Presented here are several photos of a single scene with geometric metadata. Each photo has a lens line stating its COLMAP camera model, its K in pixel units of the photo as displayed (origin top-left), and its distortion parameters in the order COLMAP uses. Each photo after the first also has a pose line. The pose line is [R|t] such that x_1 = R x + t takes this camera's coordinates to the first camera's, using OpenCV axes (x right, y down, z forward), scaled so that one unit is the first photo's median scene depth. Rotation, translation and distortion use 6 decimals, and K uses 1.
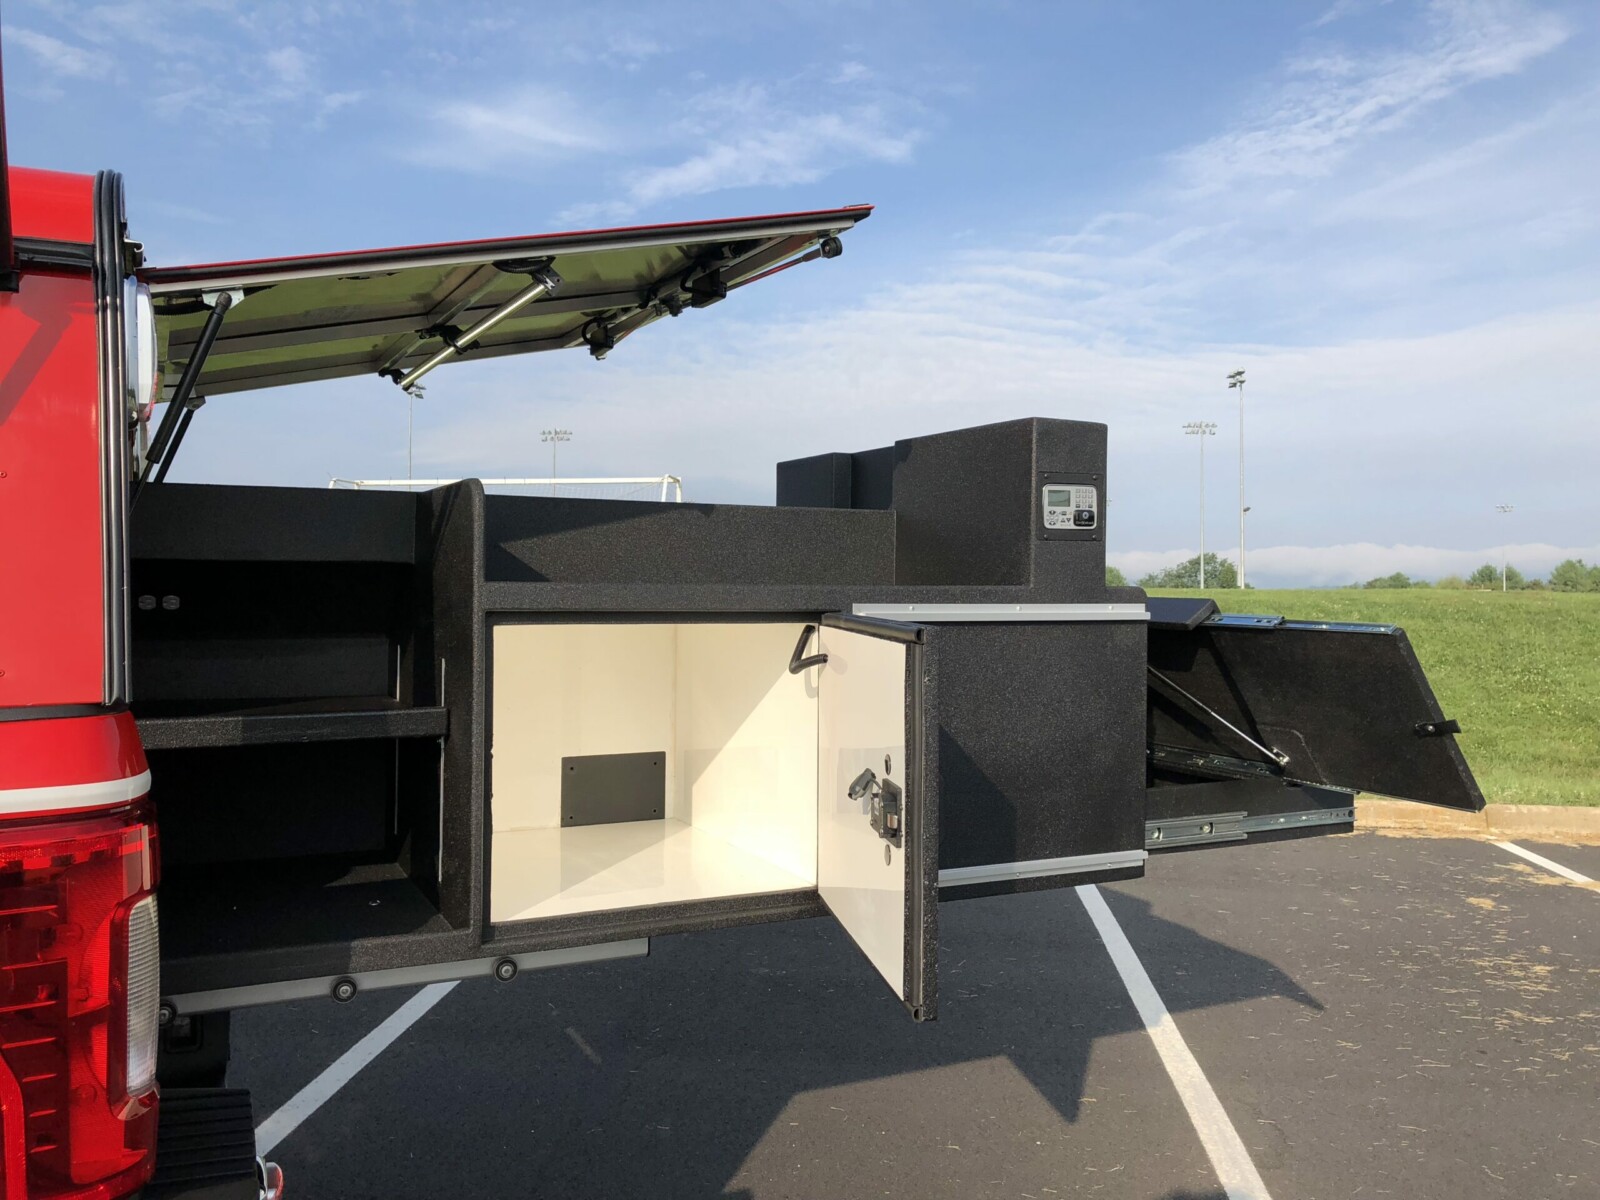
lens RADIAL K [[1308.1, 0, 791.0], [0, 1308.1, 610.9], [0, 0, 1]] dist [0.039722, -0.031432]
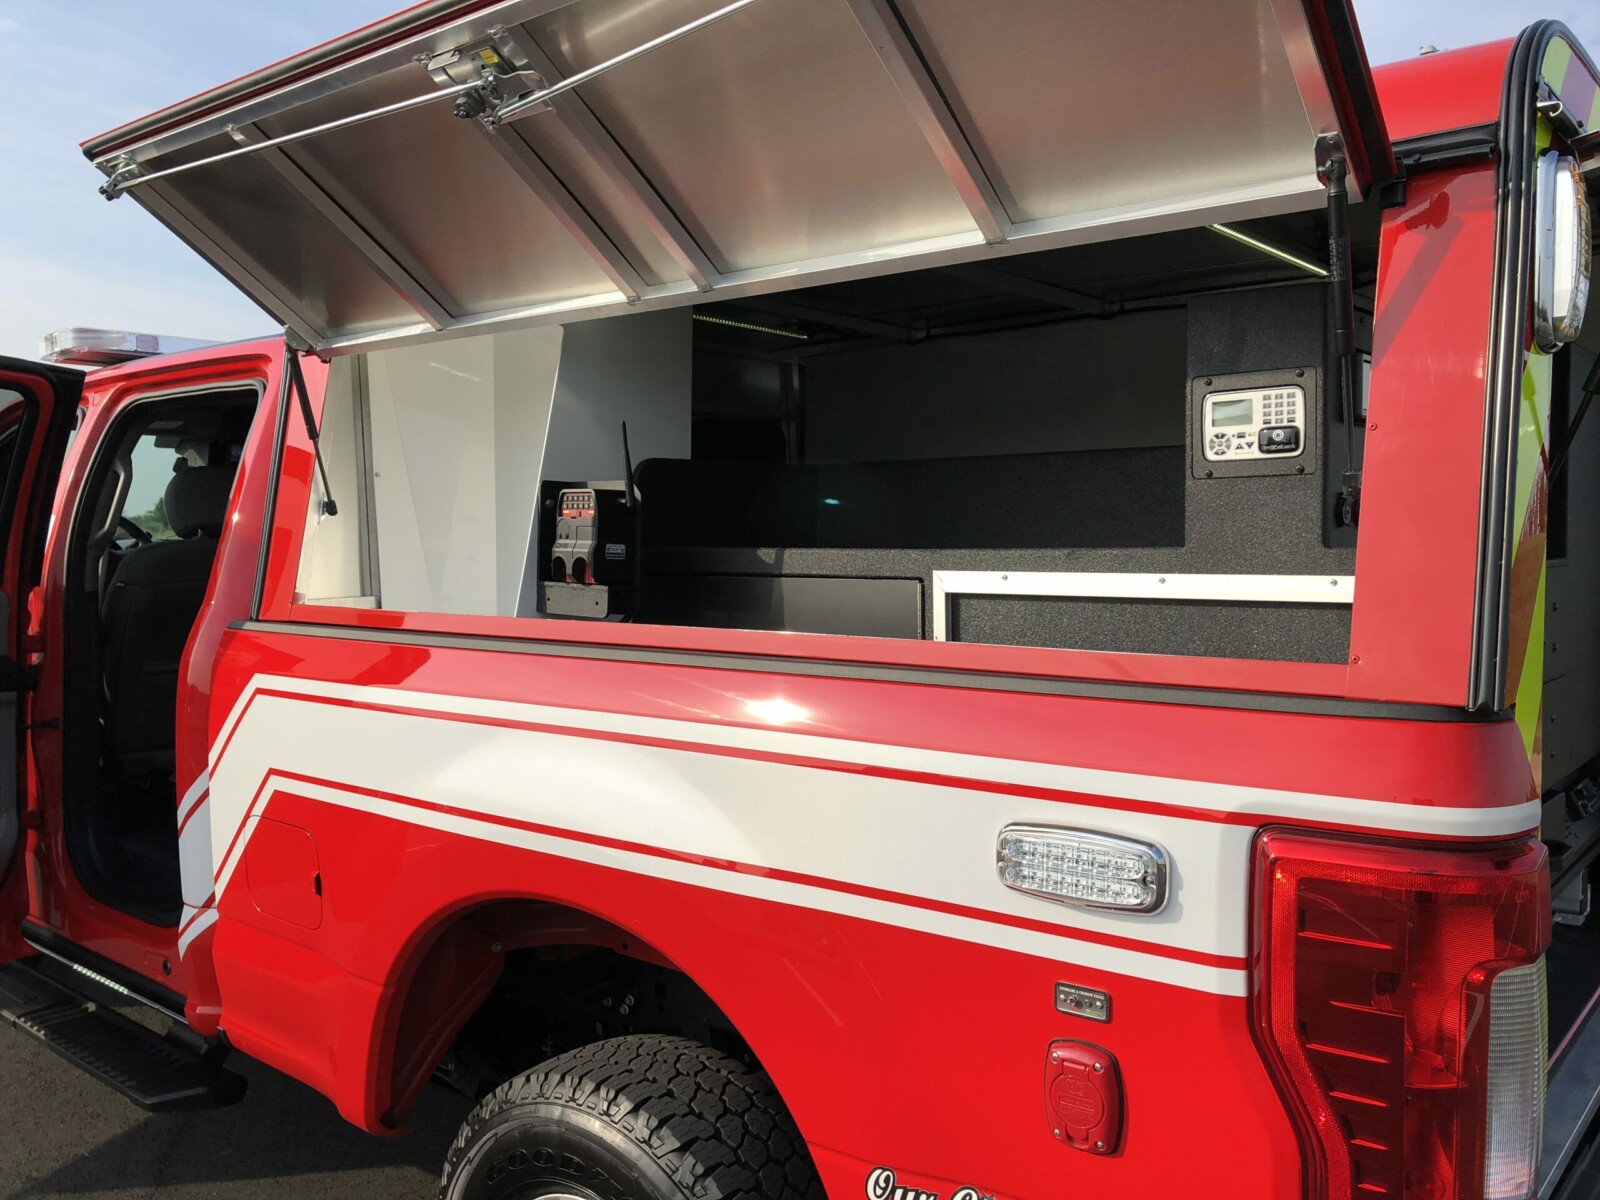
lens RADIAL K [[1111.5, 0, 860.0], [0, 1111.5, 625.1], [0, 0, 1]] dist [0.019466, 0.002077]
pose [[0.480986, 0.056879, -0.874881, 0.603172], [-0.030073, 0.998376, 0.048374, -0.002002], [0.876212, 0.003043, 0.481916, 0.571572]]
